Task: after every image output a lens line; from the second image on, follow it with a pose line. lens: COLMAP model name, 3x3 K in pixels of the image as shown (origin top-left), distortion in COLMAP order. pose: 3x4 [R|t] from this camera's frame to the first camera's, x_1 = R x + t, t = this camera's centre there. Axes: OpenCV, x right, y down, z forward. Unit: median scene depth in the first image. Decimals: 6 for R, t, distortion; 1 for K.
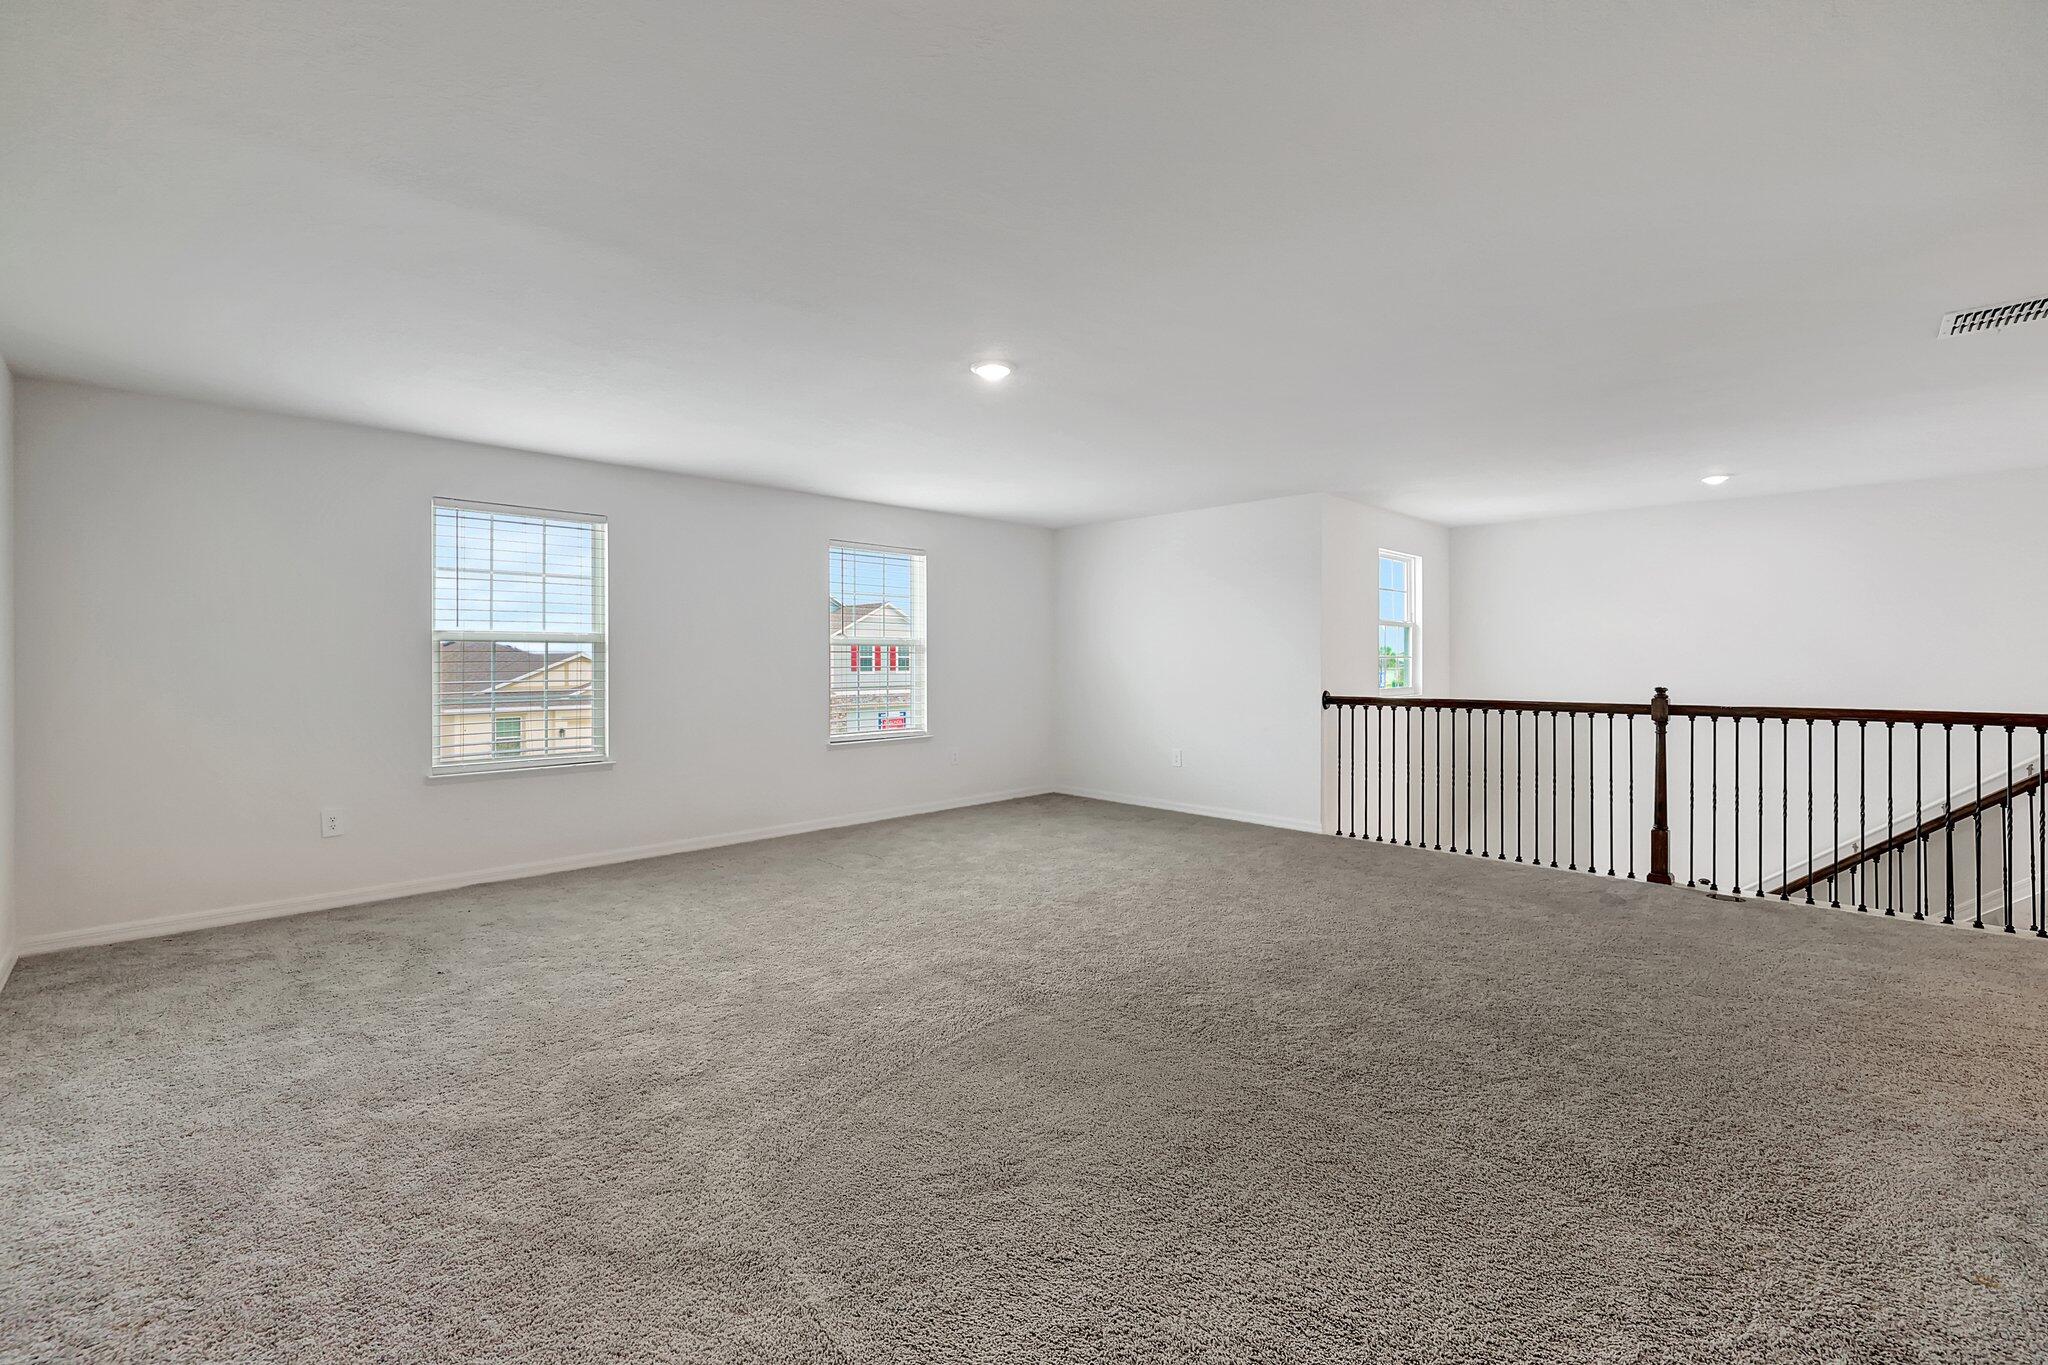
lens RADIAL K [[854.4, 0, 1033.1], [0, 854.4, 672.3], [0, 0, 1]] dist [0.004984, 0.000168]
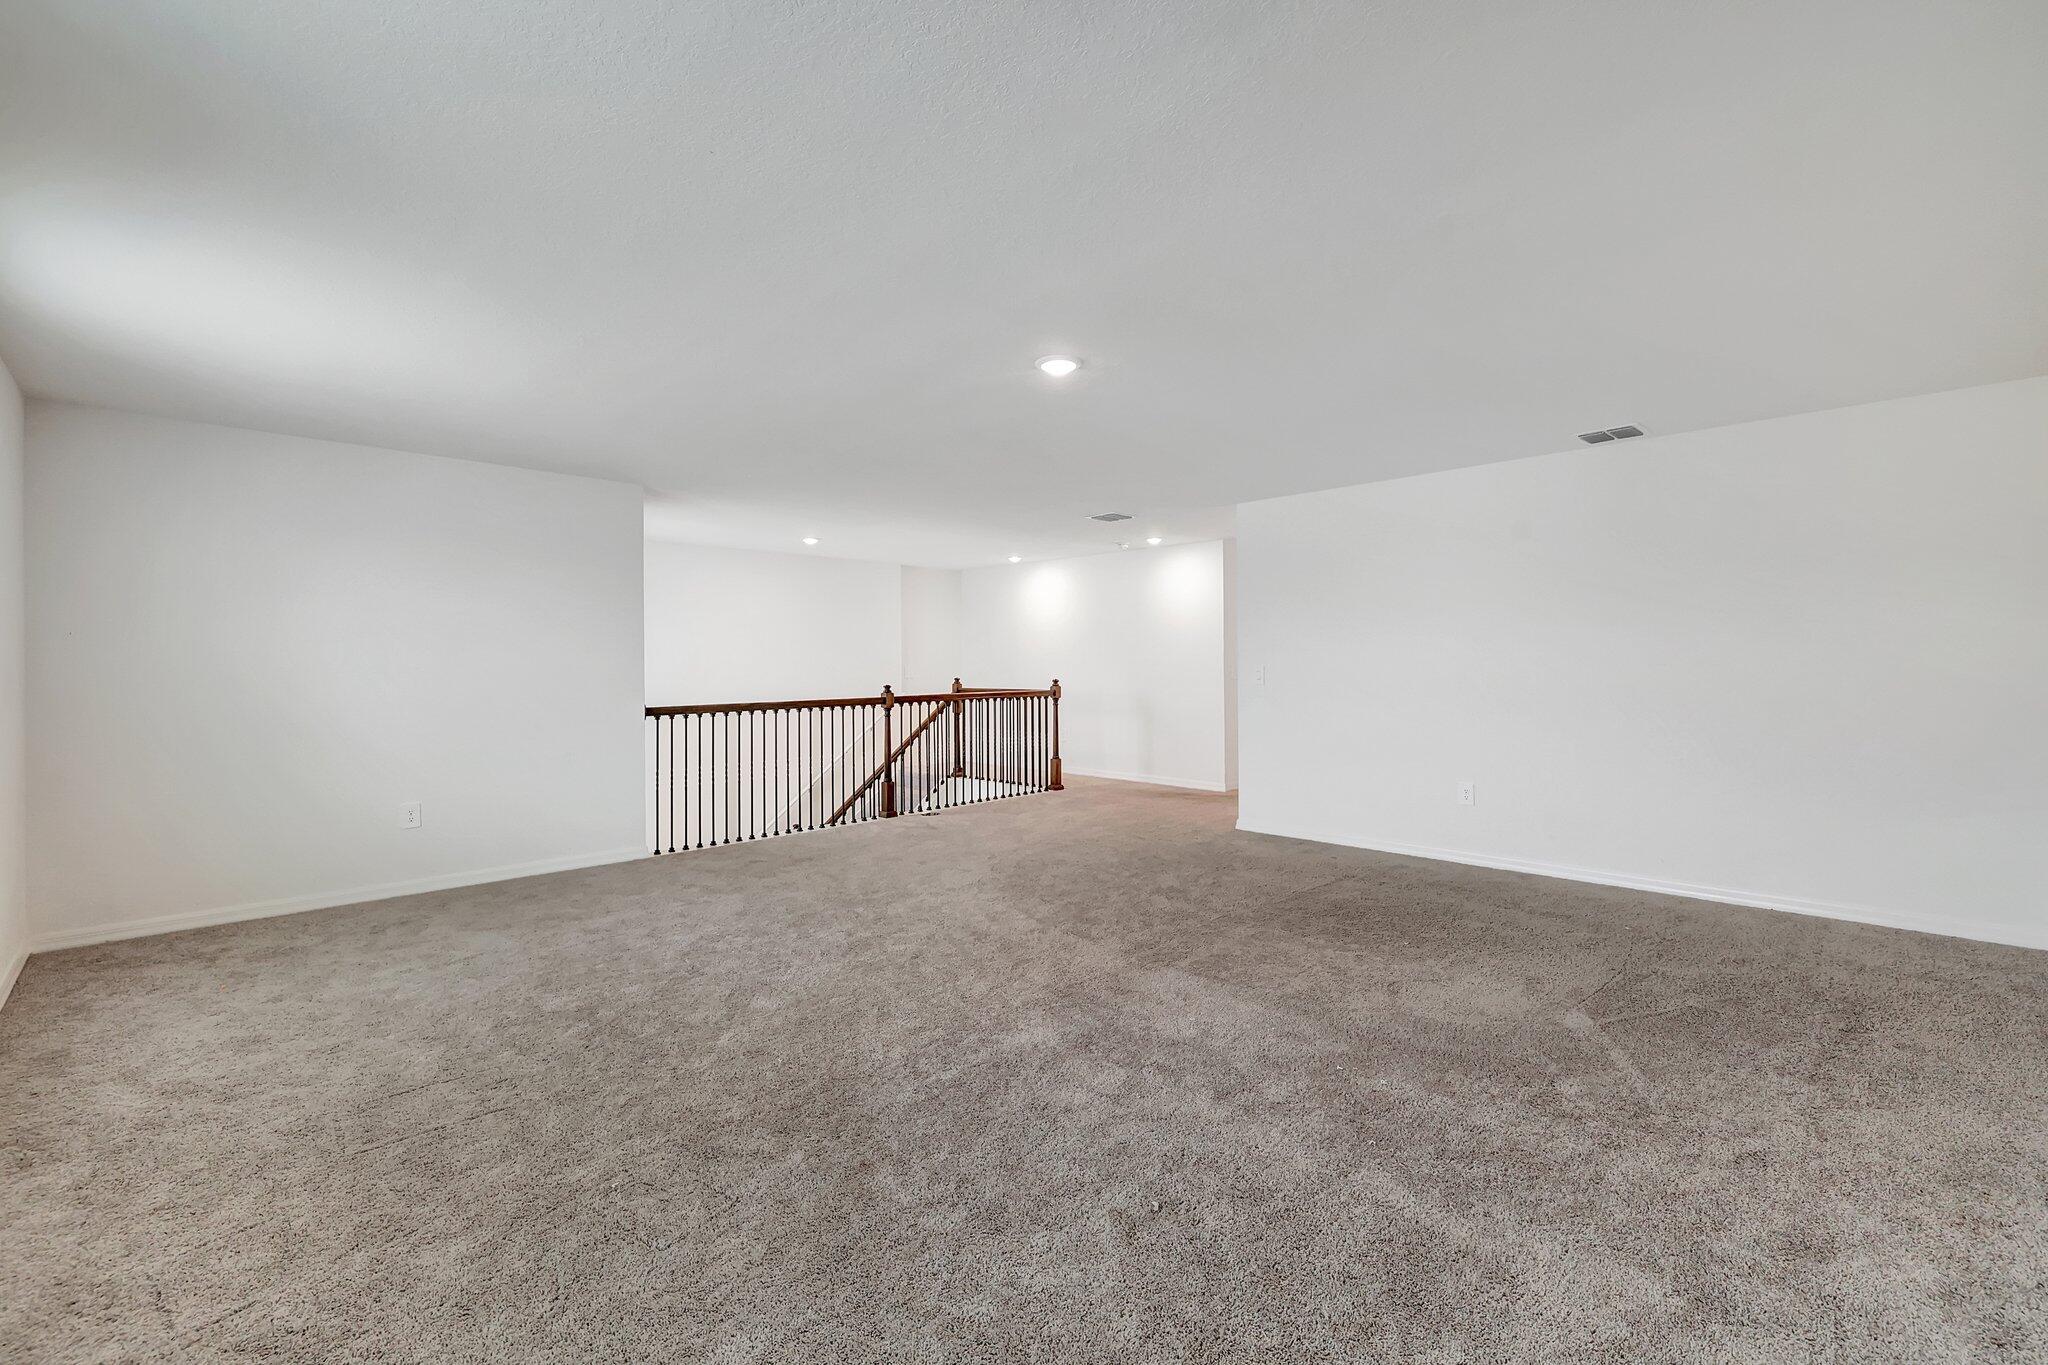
lens RADIAL K [[854.4, 0, 1033.1], [0, 854.4, 672.3], [0, 0, 1]] dist [0.004984, 0.000168]
pose [[0.025636, -0.007698, 0.999642, -0.635829], [0.022816, 0.999714, 0.007113, -0.008257], [-0.999411, 0.022625, 0.025804, 0.619545]]
